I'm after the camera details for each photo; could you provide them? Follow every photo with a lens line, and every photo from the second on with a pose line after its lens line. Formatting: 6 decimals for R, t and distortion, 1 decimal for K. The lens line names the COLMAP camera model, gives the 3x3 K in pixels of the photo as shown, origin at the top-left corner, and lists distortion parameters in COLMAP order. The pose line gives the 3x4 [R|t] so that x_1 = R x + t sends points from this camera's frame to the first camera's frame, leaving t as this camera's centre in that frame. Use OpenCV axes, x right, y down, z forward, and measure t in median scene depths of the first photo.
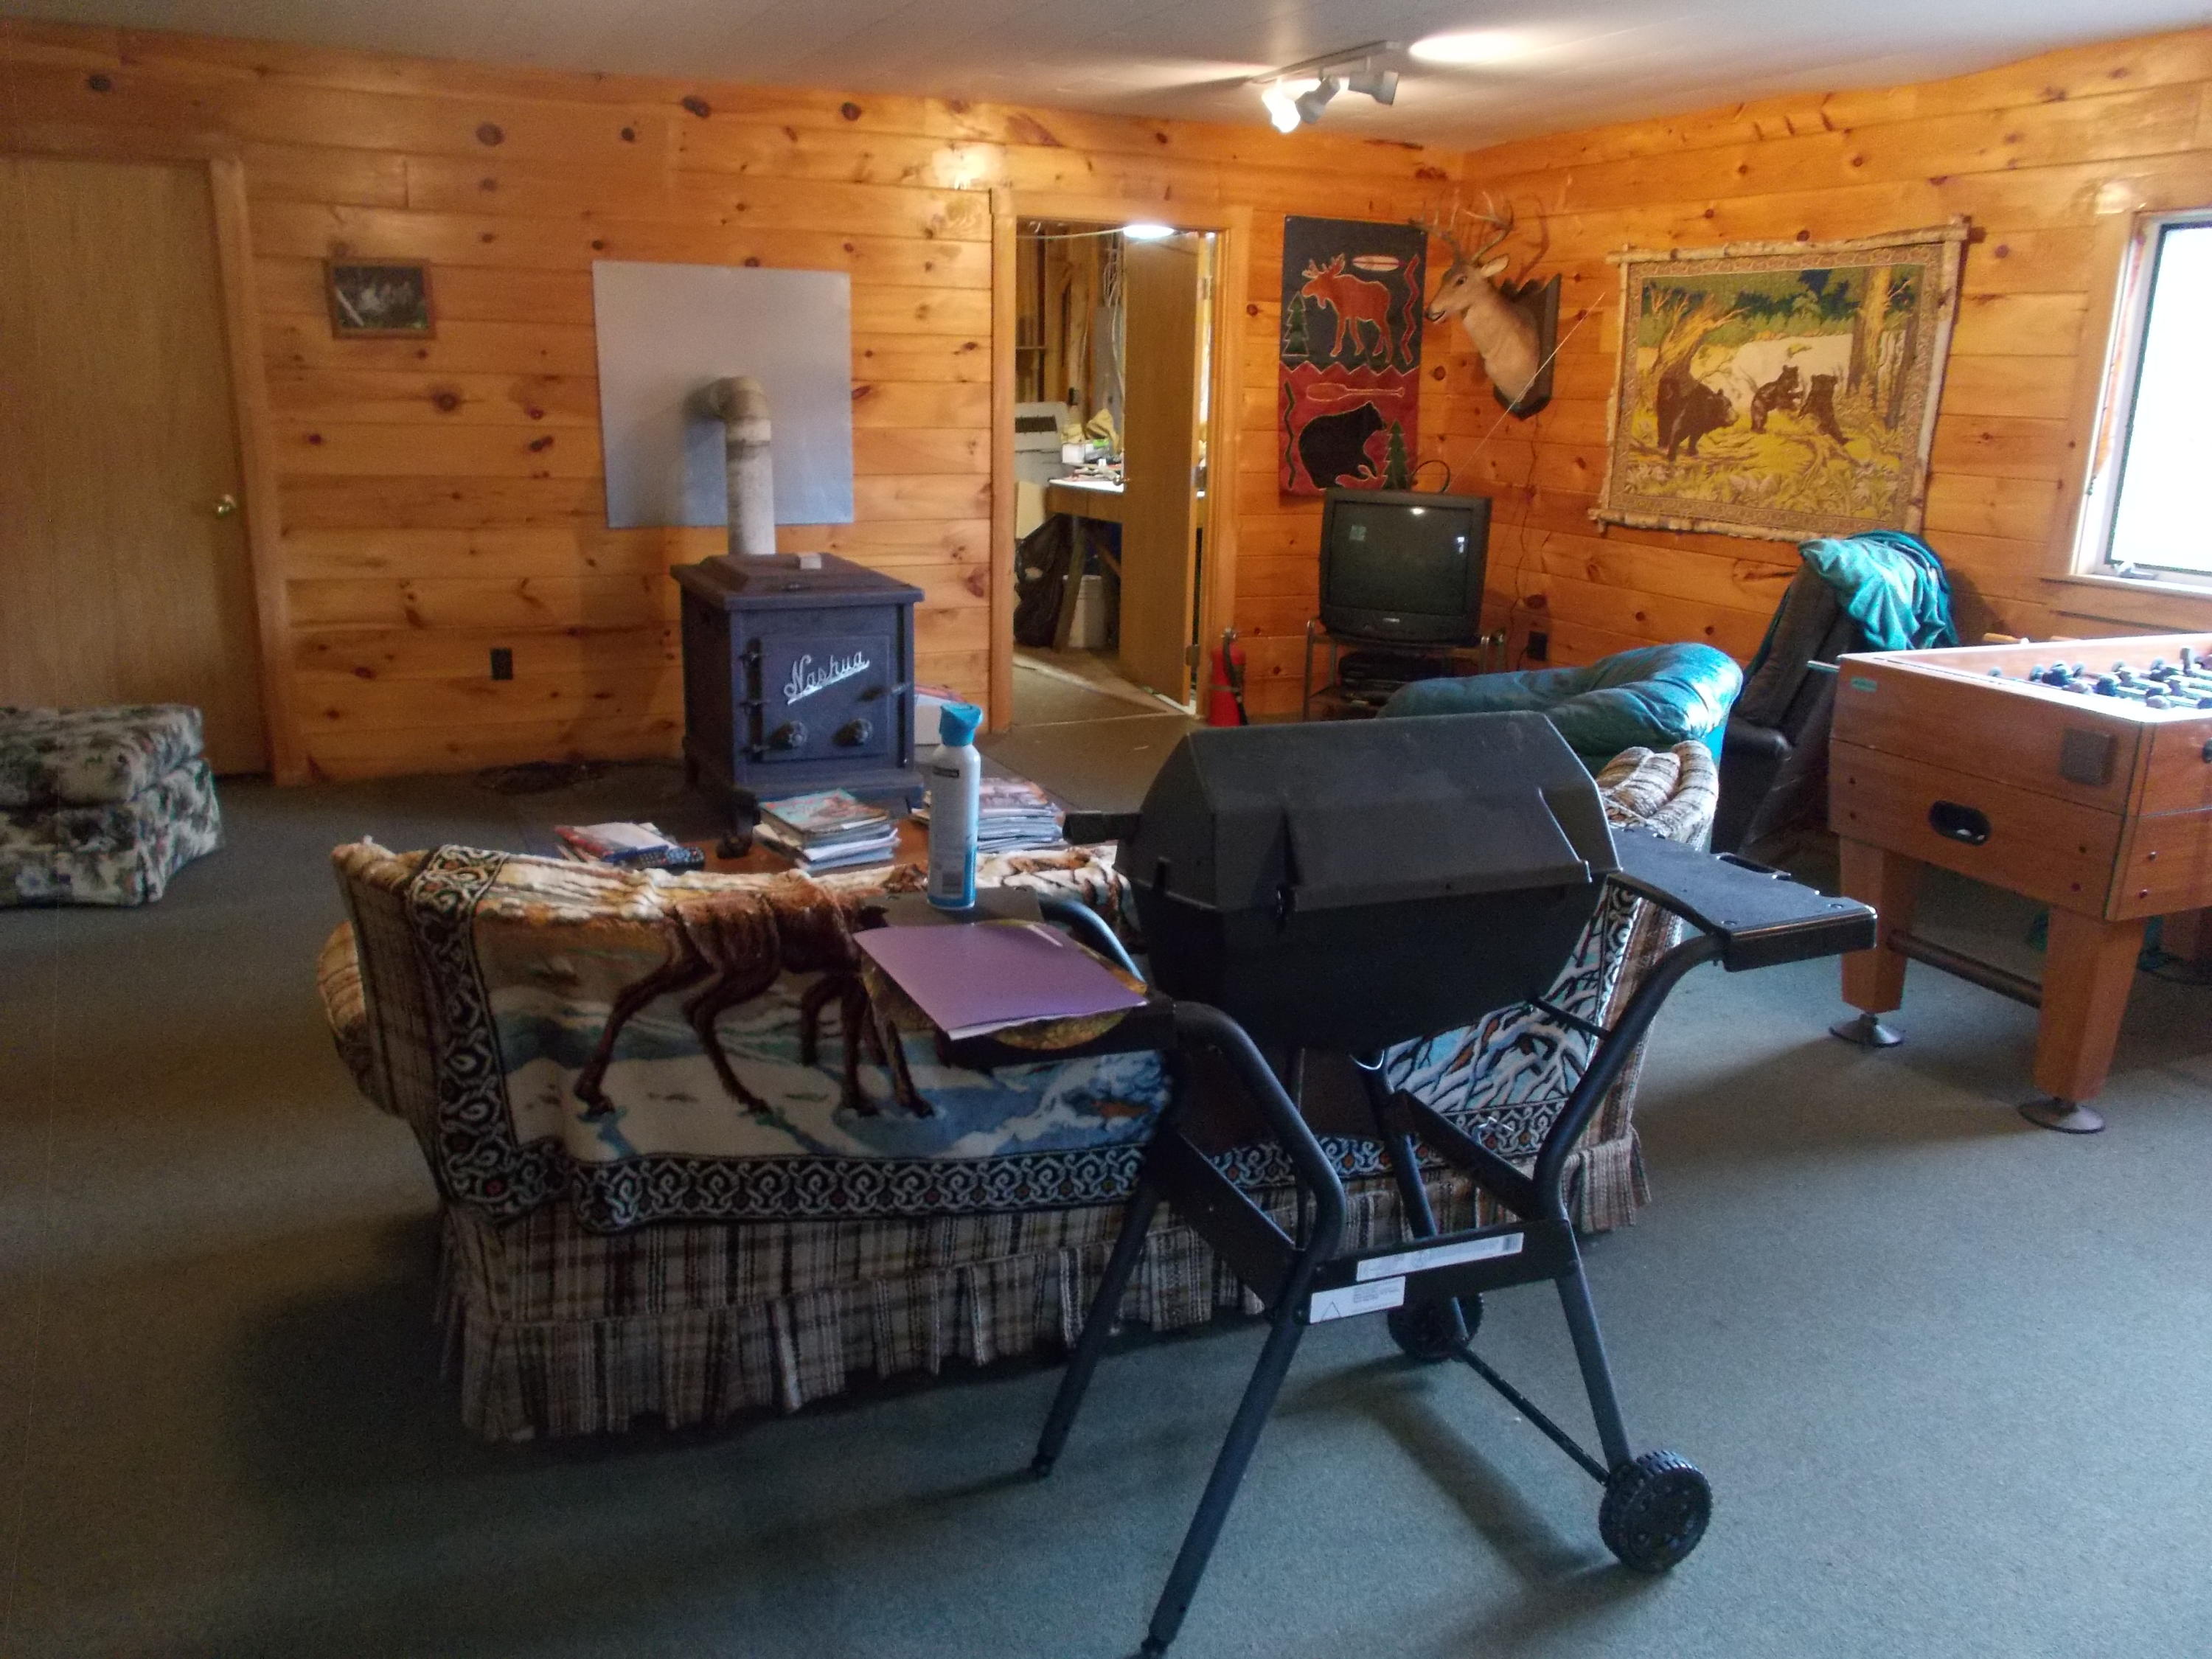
lens RADIAL K [[1692.6, 0, 1114.9], [0, 1692.6, 814.7], [0, 0, 1]] dist [0.011909, -0.018694]
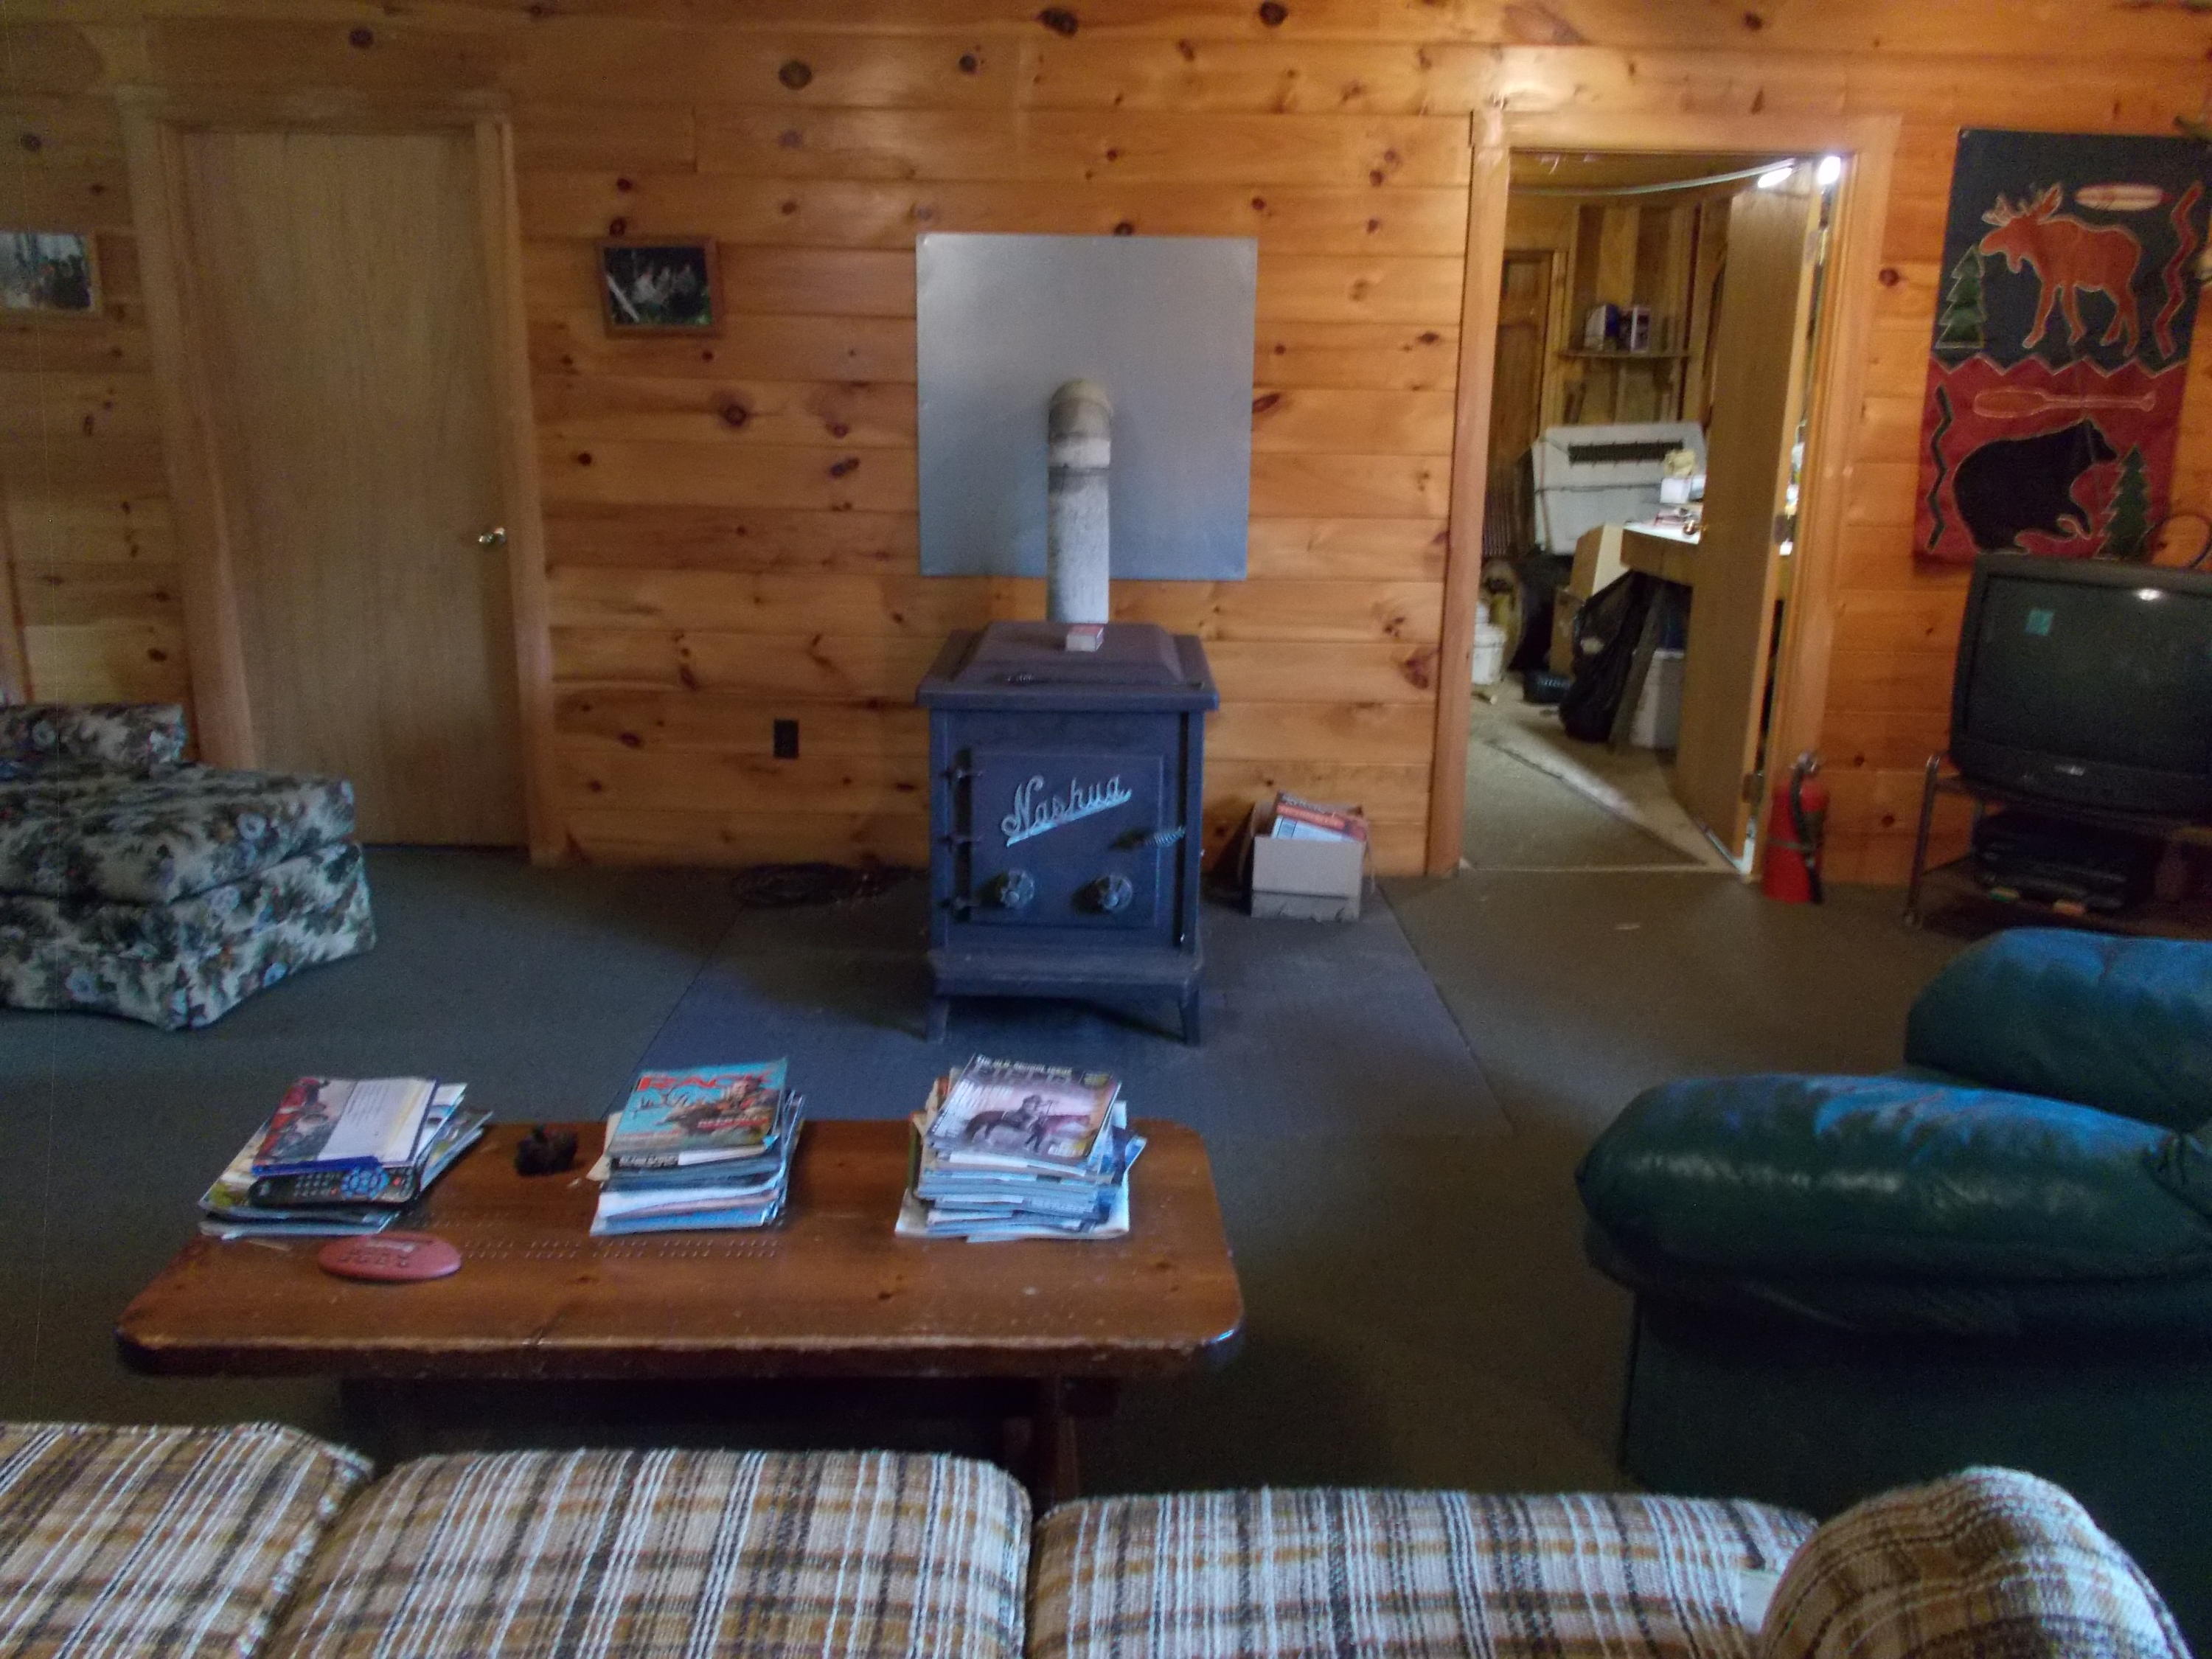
lens RADIAL K [[1700.9, 0, 1112.3], [0, 1700.9, 816.3], [0, 0, 1]] dist [0.011573, -0.010663]
pose [[0.907639, 0.096302, -0.408555, 0.110108], [-0.102282, 0.994729, 0.007244, -0.072932], [0.407099, 0.035212, 0.912705, 0.320627]]
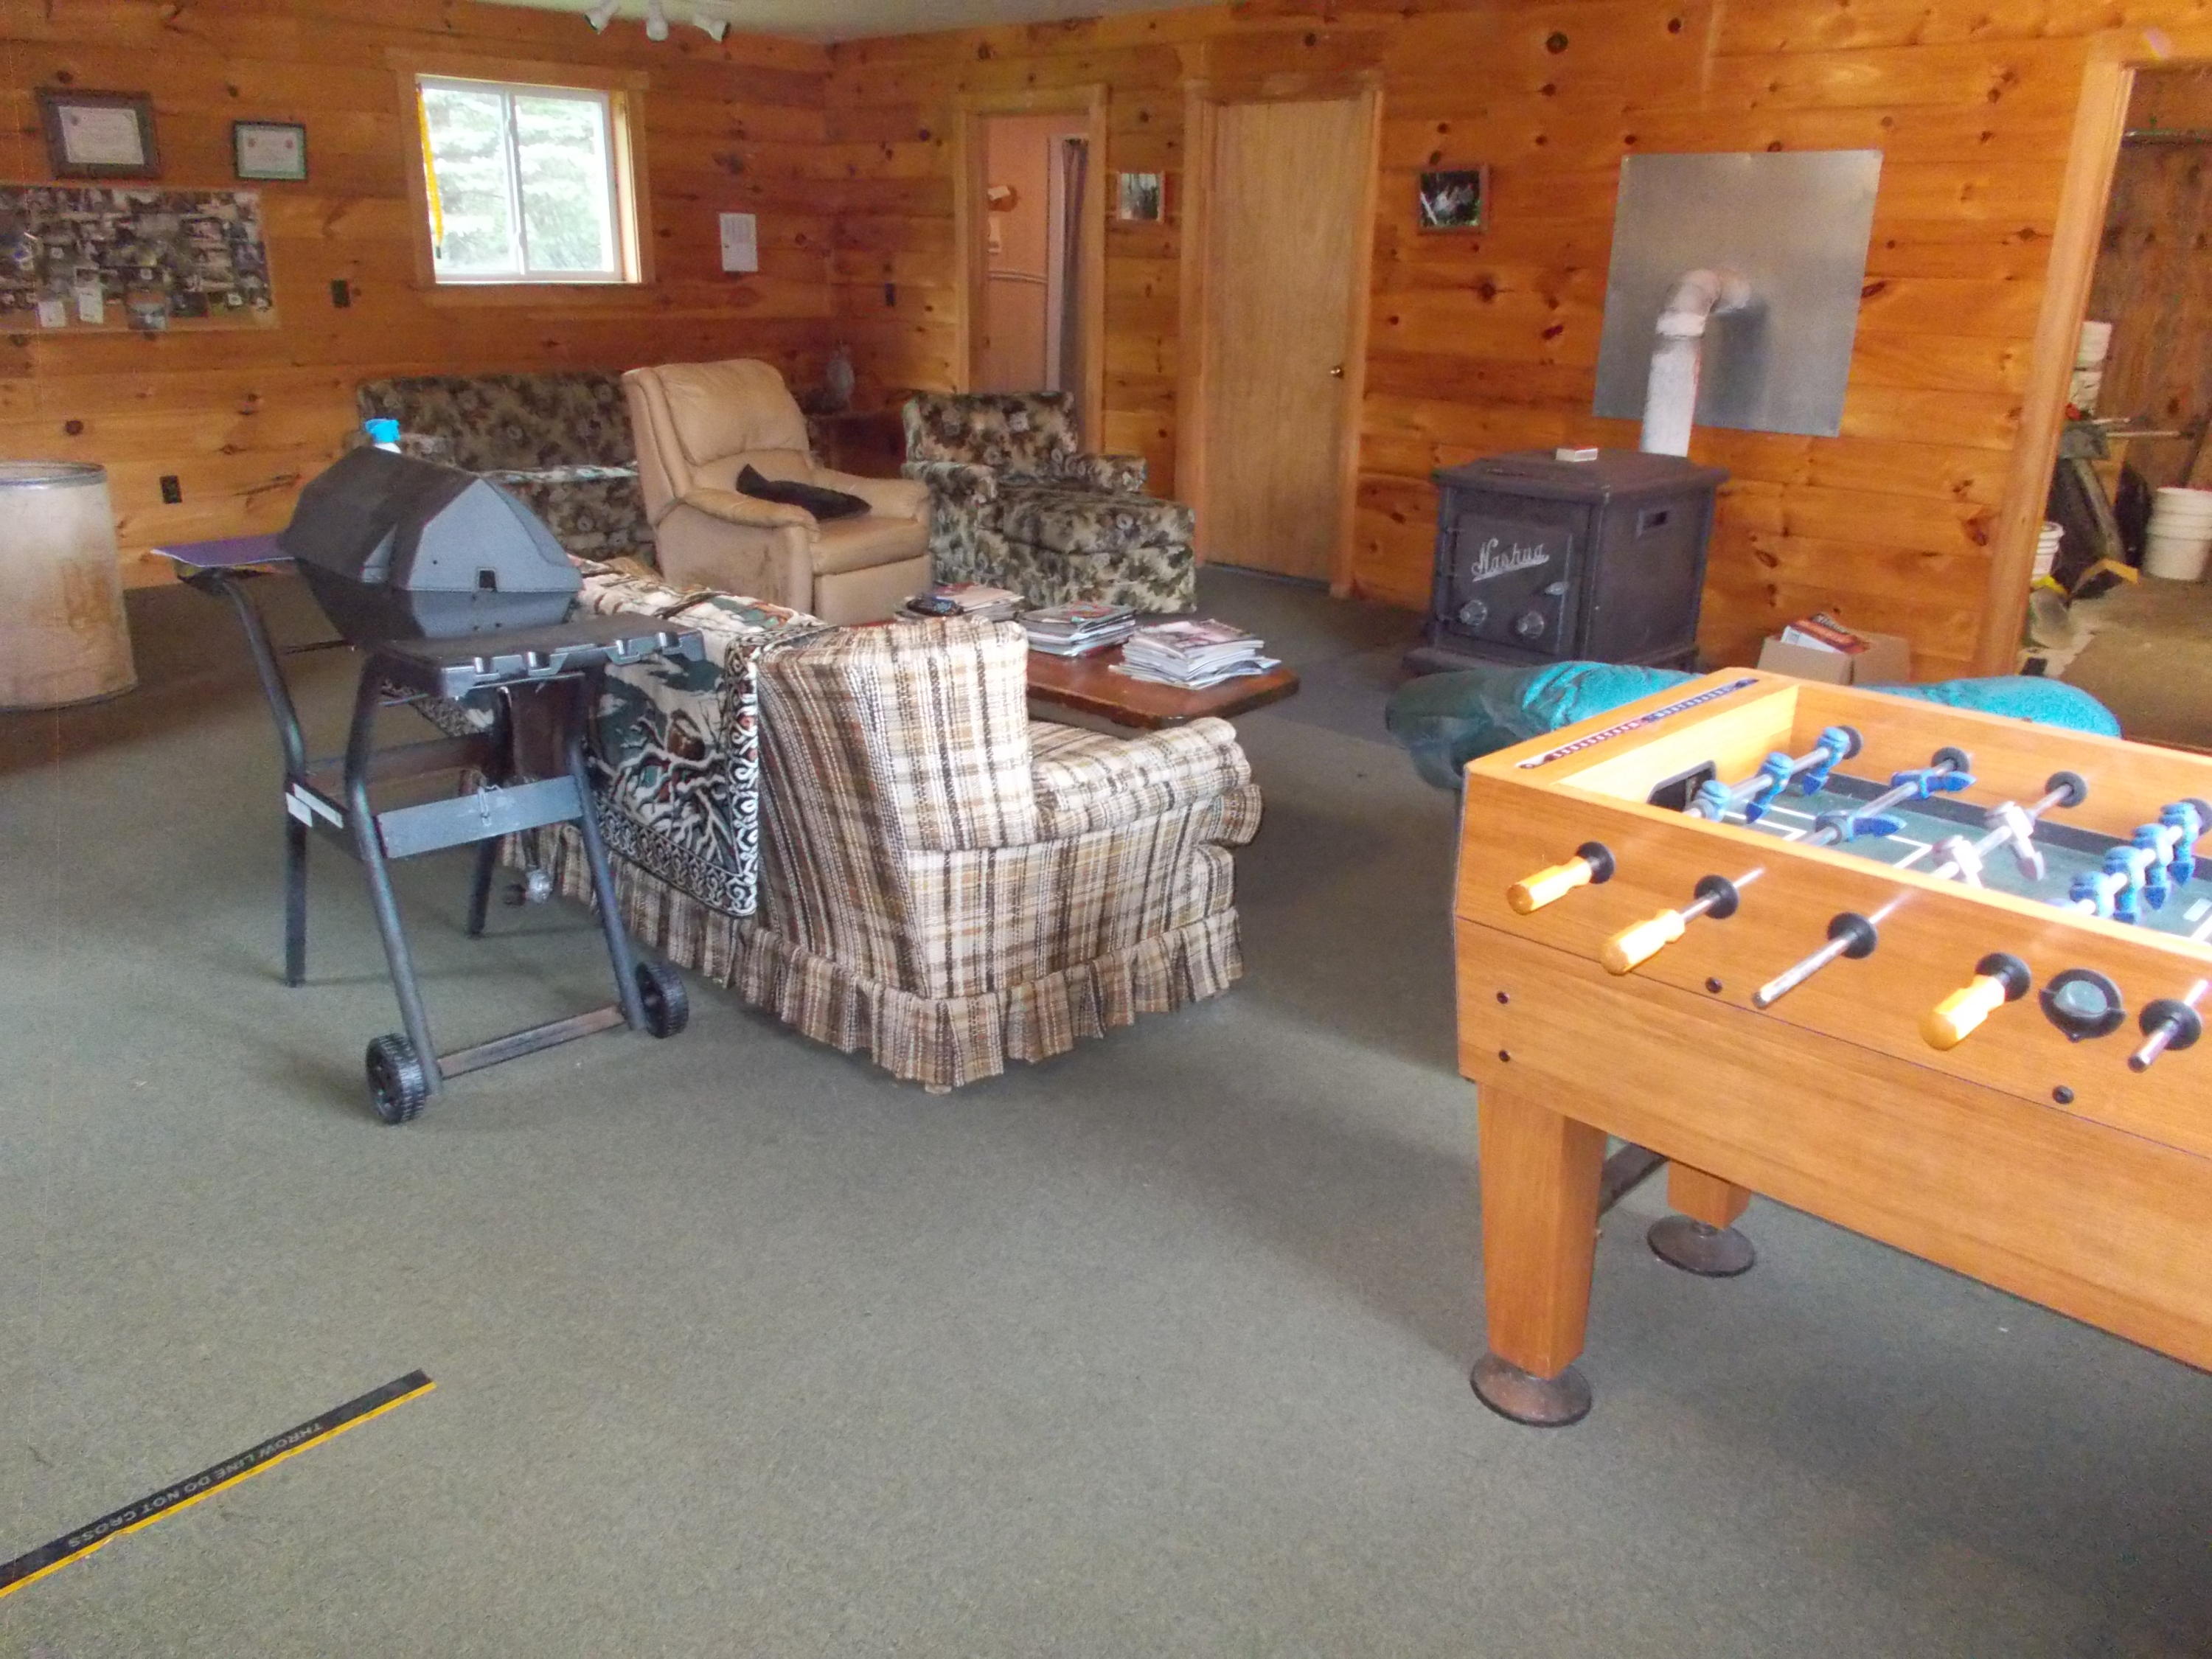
lens RADIAL K [[1694.7, 0, 1106.0], [0, 1694.7, 829.5], [0, 0, 1]] dist [0.009284, -0.003988]
pose [[0.371398, 0.292062, -0.881342, 0.582655], [-0.250554, 0.945548, 0.207755, -0.069013], [0.894028, 0.143664, 0.424351, 0.317147]]
